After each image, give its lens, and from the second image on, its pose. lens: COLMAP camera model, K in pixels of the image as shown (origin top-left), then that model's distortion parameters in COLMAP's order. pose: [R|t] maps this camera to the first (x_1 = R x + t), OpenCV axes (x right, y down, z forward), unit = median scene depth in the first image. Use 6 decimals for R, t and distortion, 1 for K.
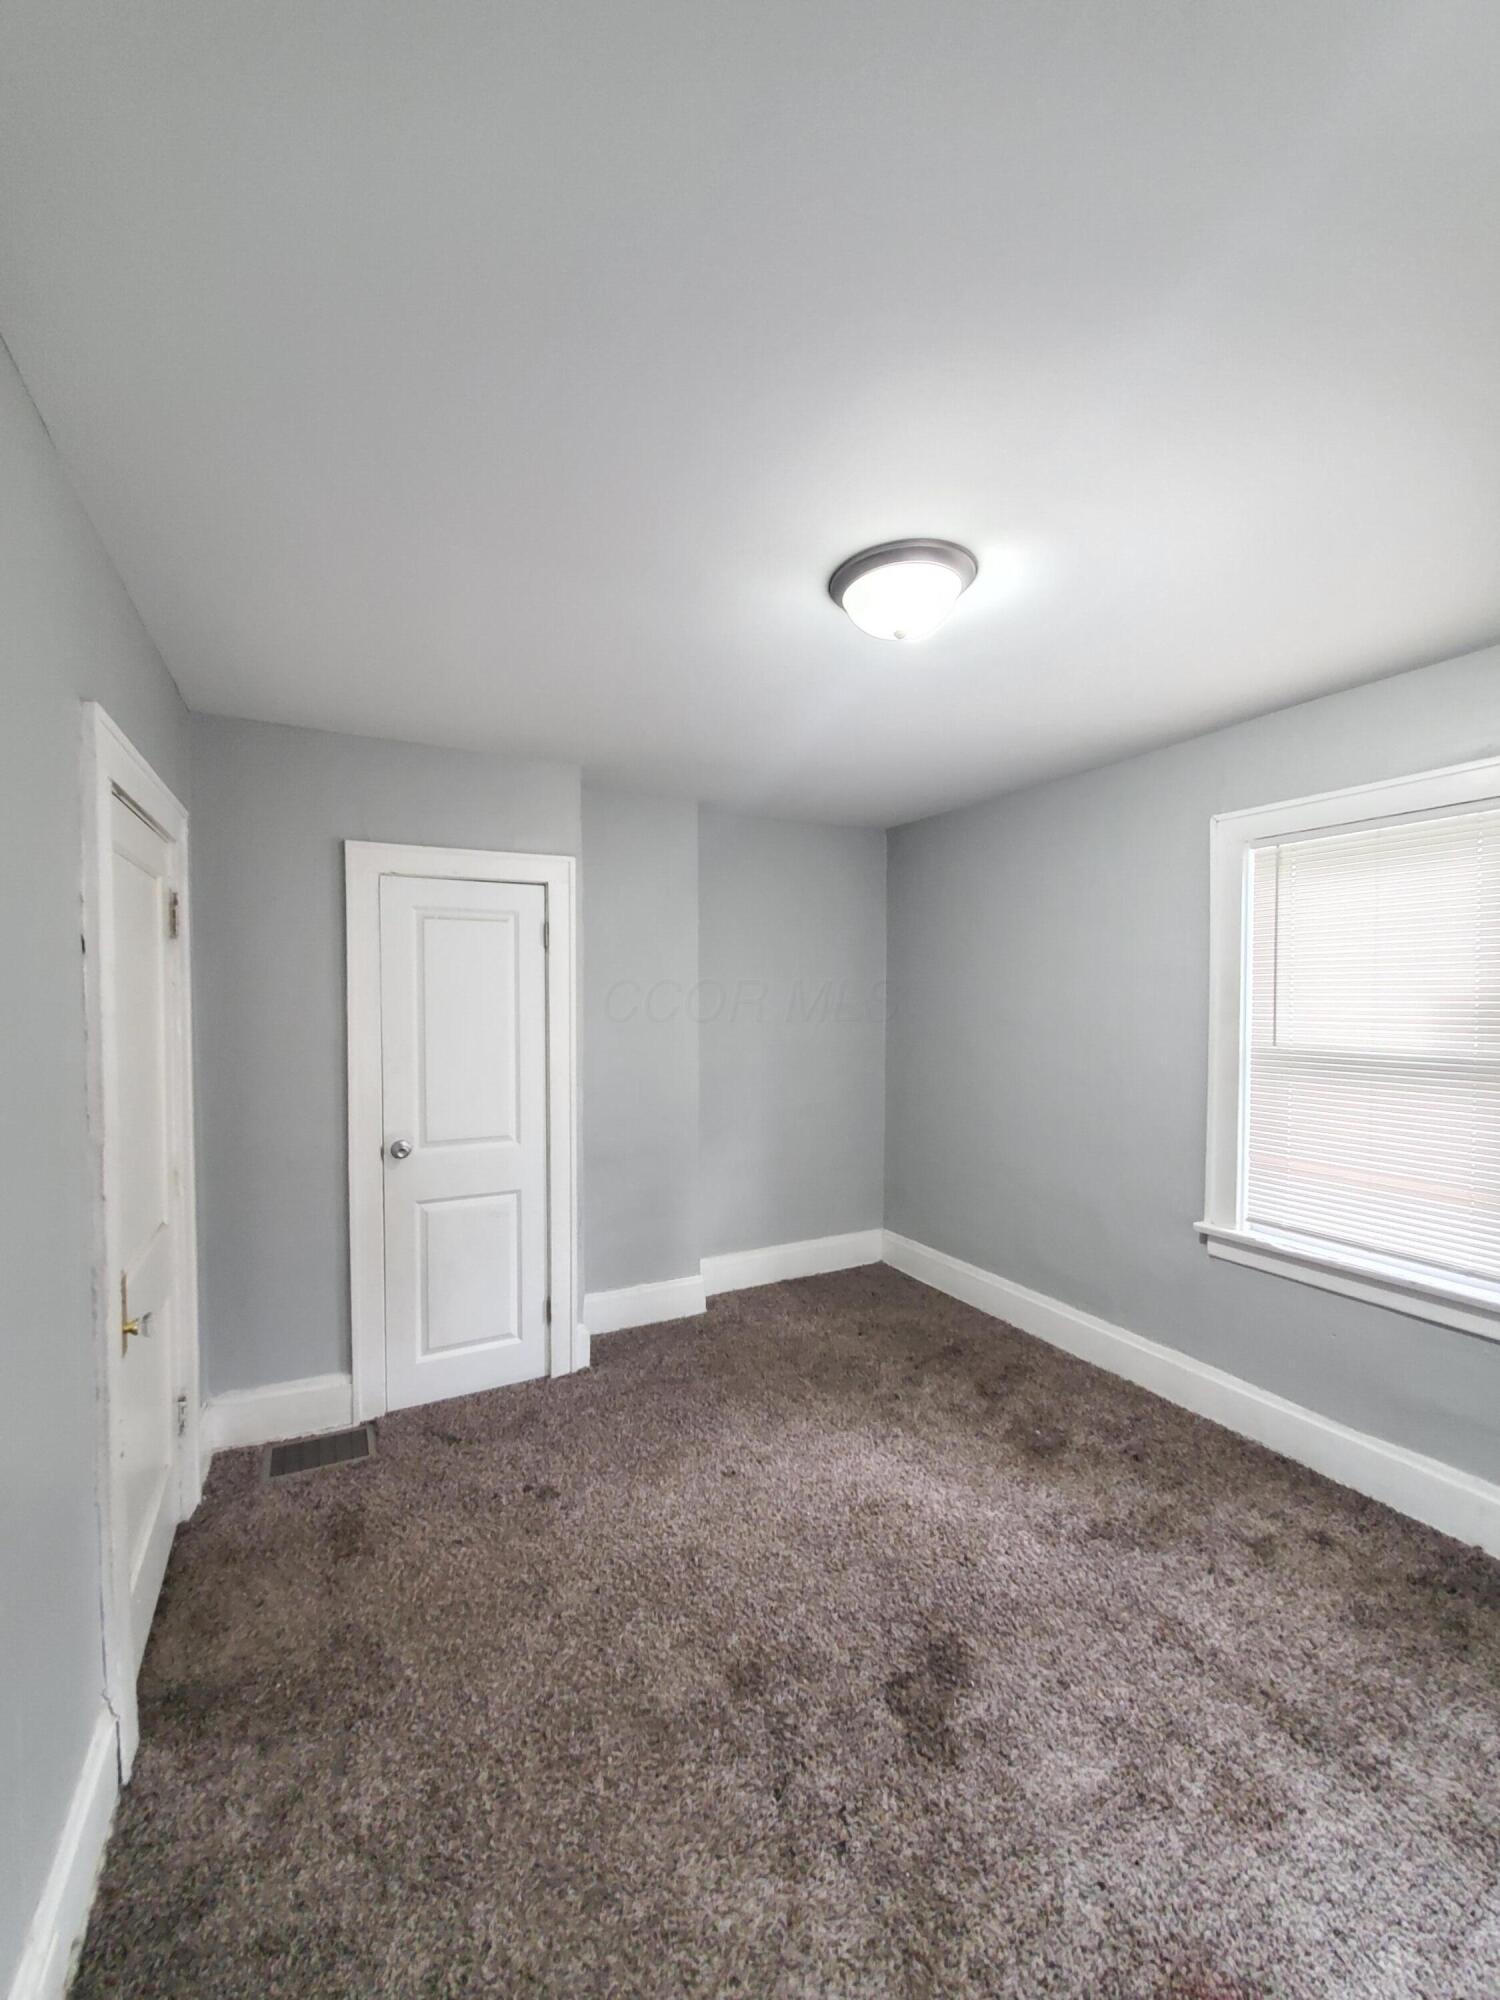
lens RADIAL K [[799.2, 0, 759.6], [0, 799.2, 1008.5], [0, 0, 1]] dist [-0.003261, 0.000636]
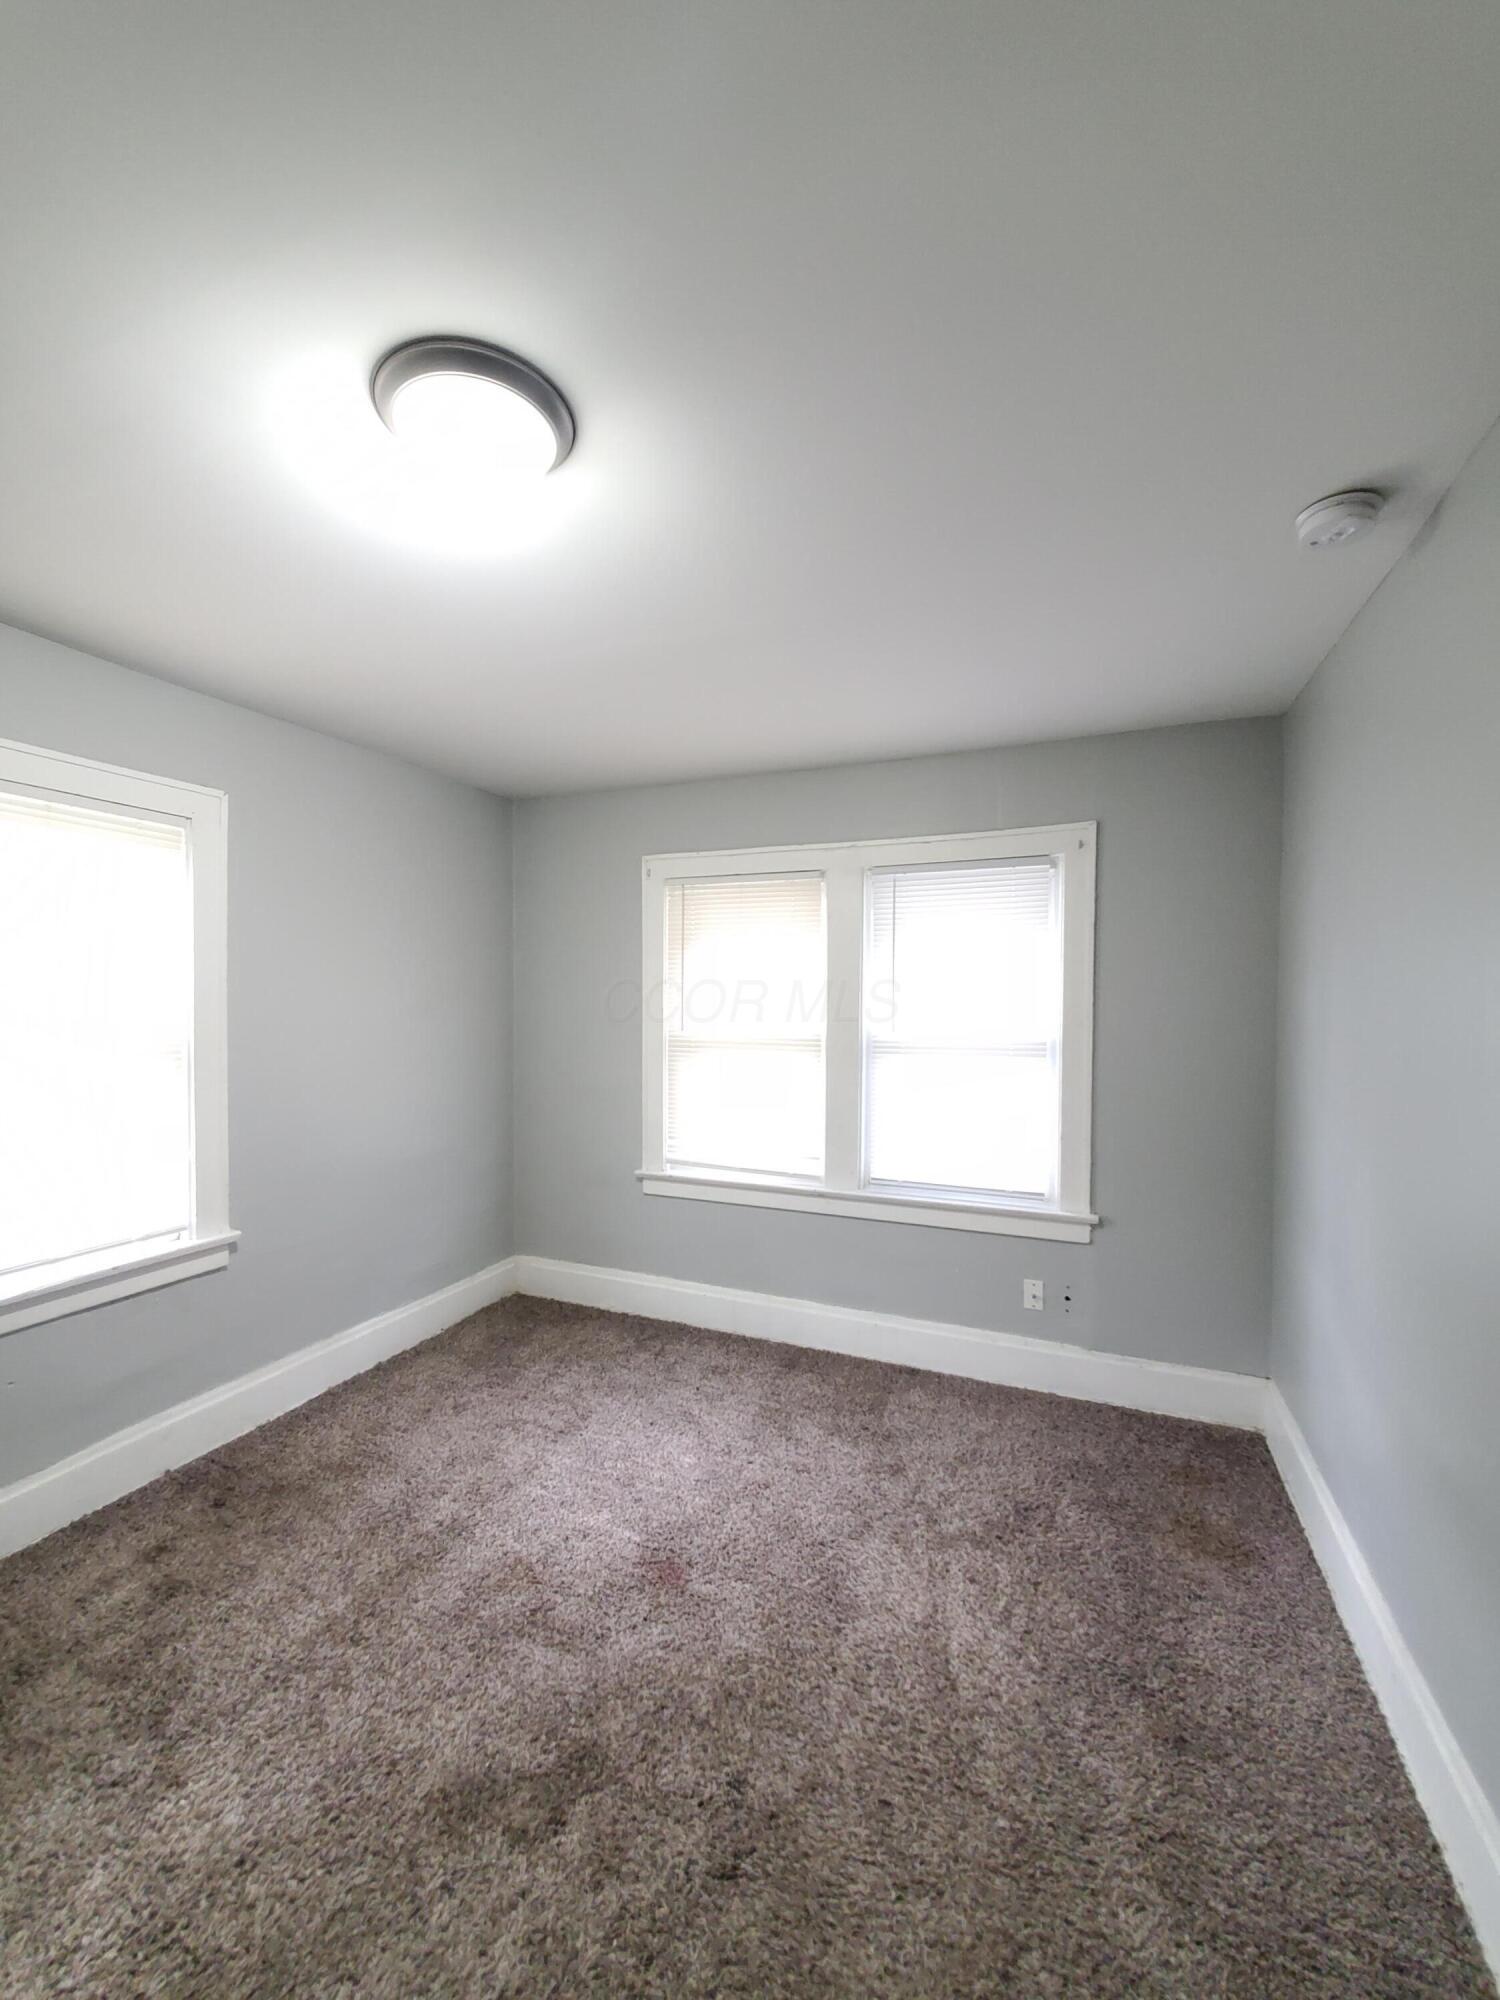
lens RADIAL K [[799.2, 0, 735.5], [0, 799.2, 1016.0], [0, 0, 1]] dist [-0.003261, 0.000636]
pose [[-0.643914, -0.004645, 0.765084, -0.539781], [0.004232, 0.999945, 0.009633, 0.041678], [-0.765086, 0.009441, -0.643858, 1.315433]]
